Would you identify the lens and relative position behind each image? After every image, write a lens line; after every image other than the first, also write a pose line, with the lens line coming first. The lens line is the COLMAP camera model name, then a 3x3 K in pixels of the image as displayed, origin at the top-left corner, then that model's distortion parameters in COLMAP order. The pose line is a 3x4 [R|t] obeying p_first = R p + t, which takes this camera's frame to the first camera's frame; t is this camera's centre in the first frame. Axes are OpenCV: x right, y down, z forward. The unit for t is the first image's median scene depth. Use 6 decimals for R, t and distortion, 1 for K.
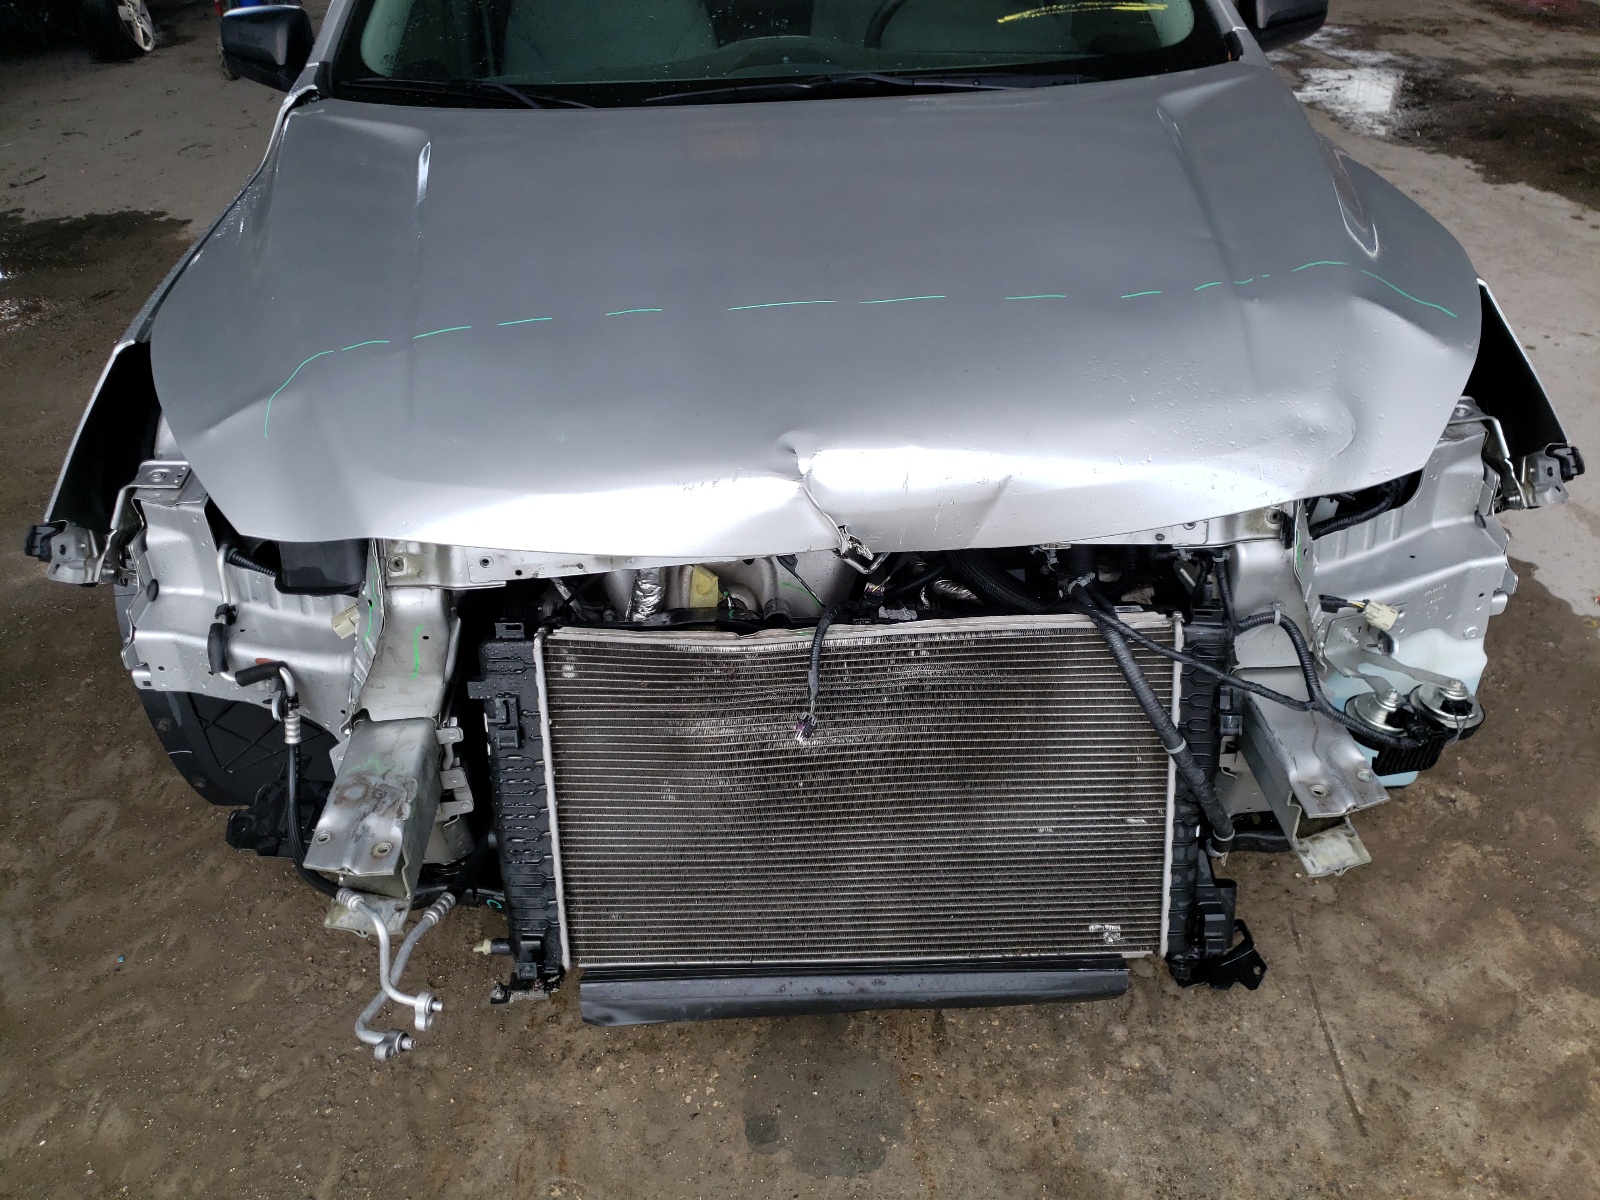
lens RADIAL K [[1226.2, 0, 803.2], [0, 1226.2, 608.3], [0, 0, 1]] dist [0.025967, 0.003049]
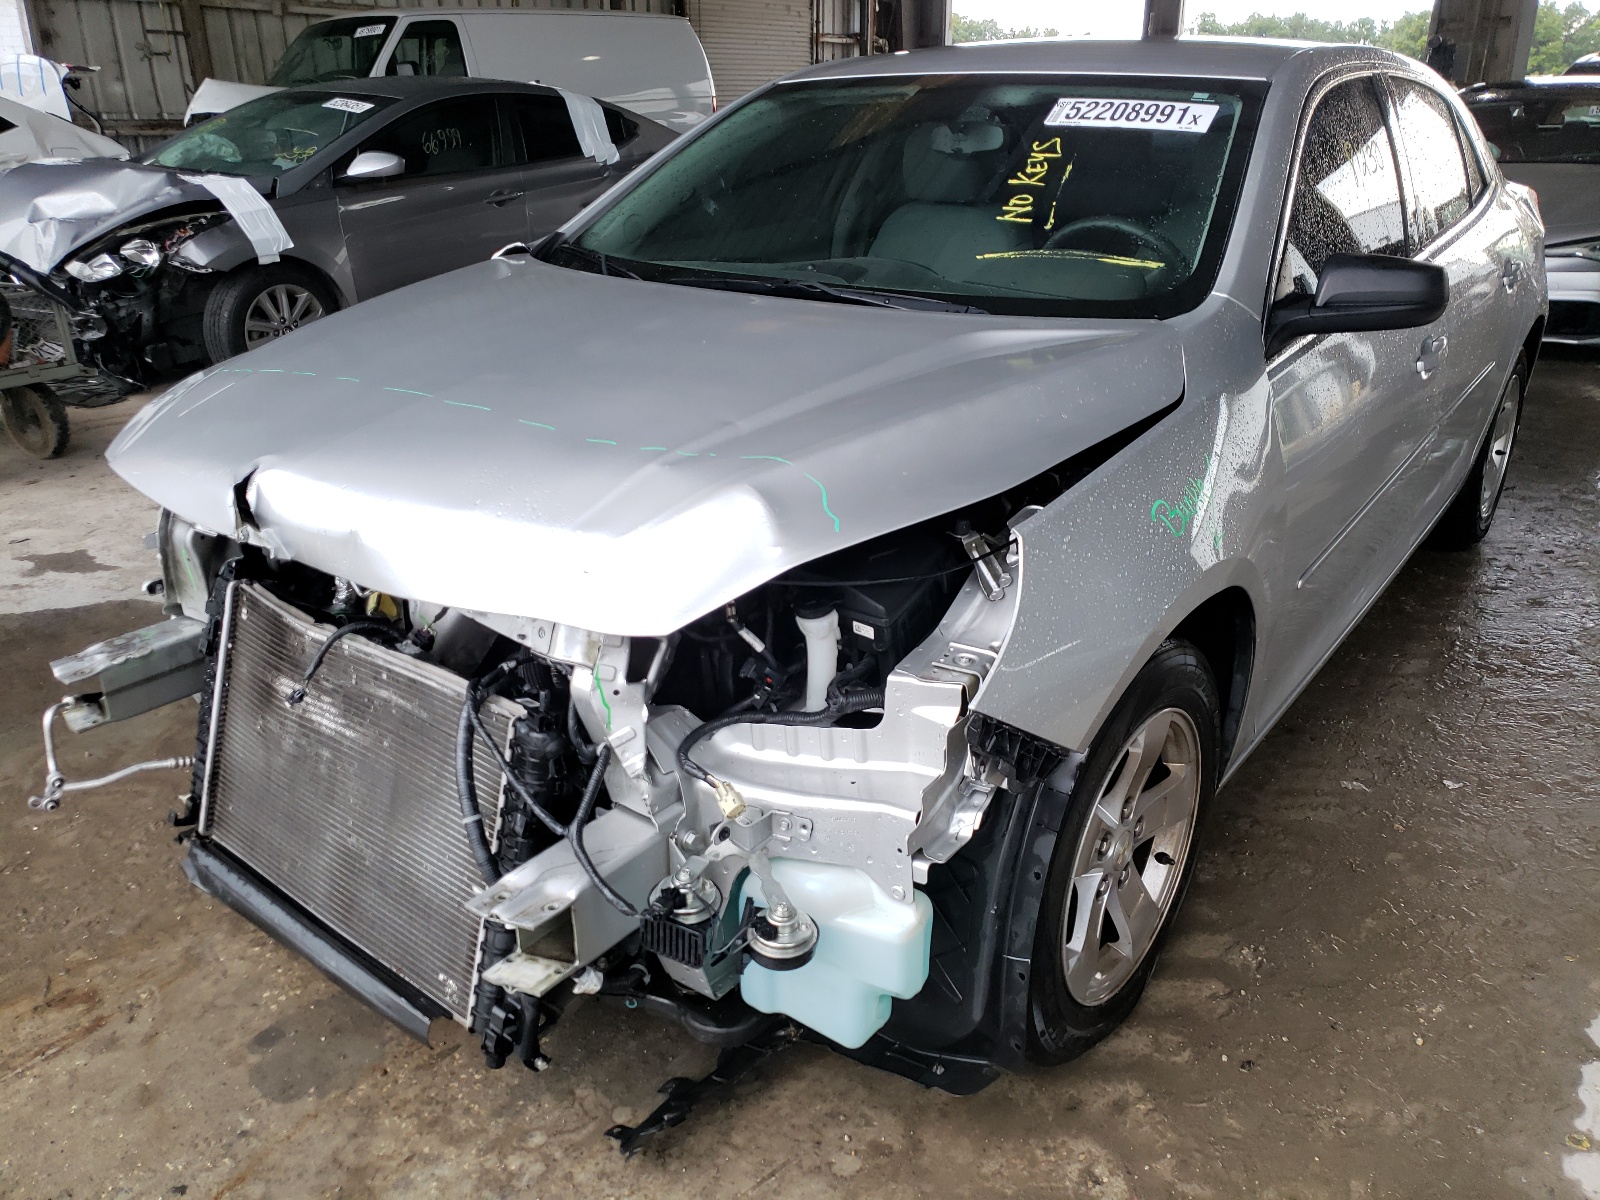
lens RADIAL K [[1226.2, 0, 805.1], [0, 1226.2, 601.1], [0, 0, 1]] dist [0.025967, 0.003049]
pose [[0.763123, 0.268267, -0.587943, 0.977292], [-0.373465, 0.925541, -0.062435, -0.098505], [0.527416, 0.267222, 0.806489, 0.177632]]
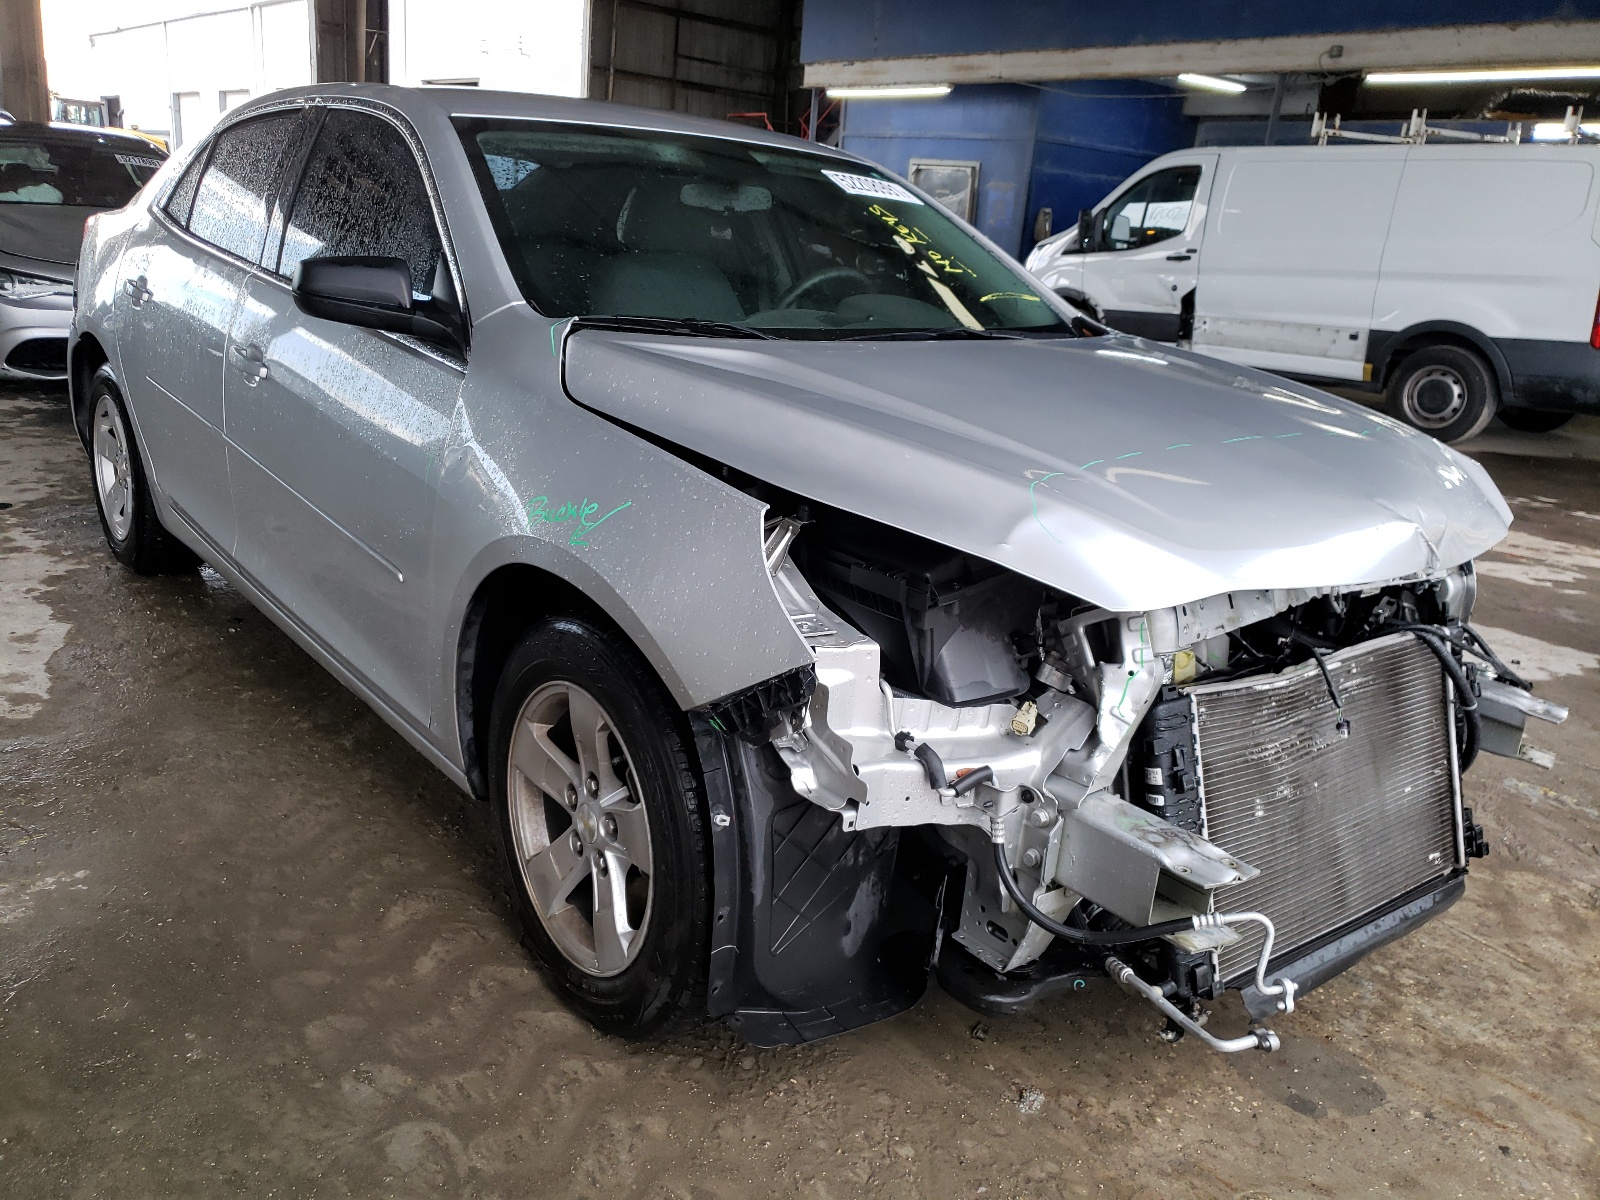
lens RADIAL K [[1226.2, 0, 800.1], [0, 1226.2, 597.7], [0, 0, 1]] dist [0.025967, 0.003049]
pose [[0.800638, -0.085852, 0.592966, -1.102086], [0.245450, 0.949821, -0.193893, 0.066346], [-0.546565, 0.300782, 0.781535, 0.173526]]
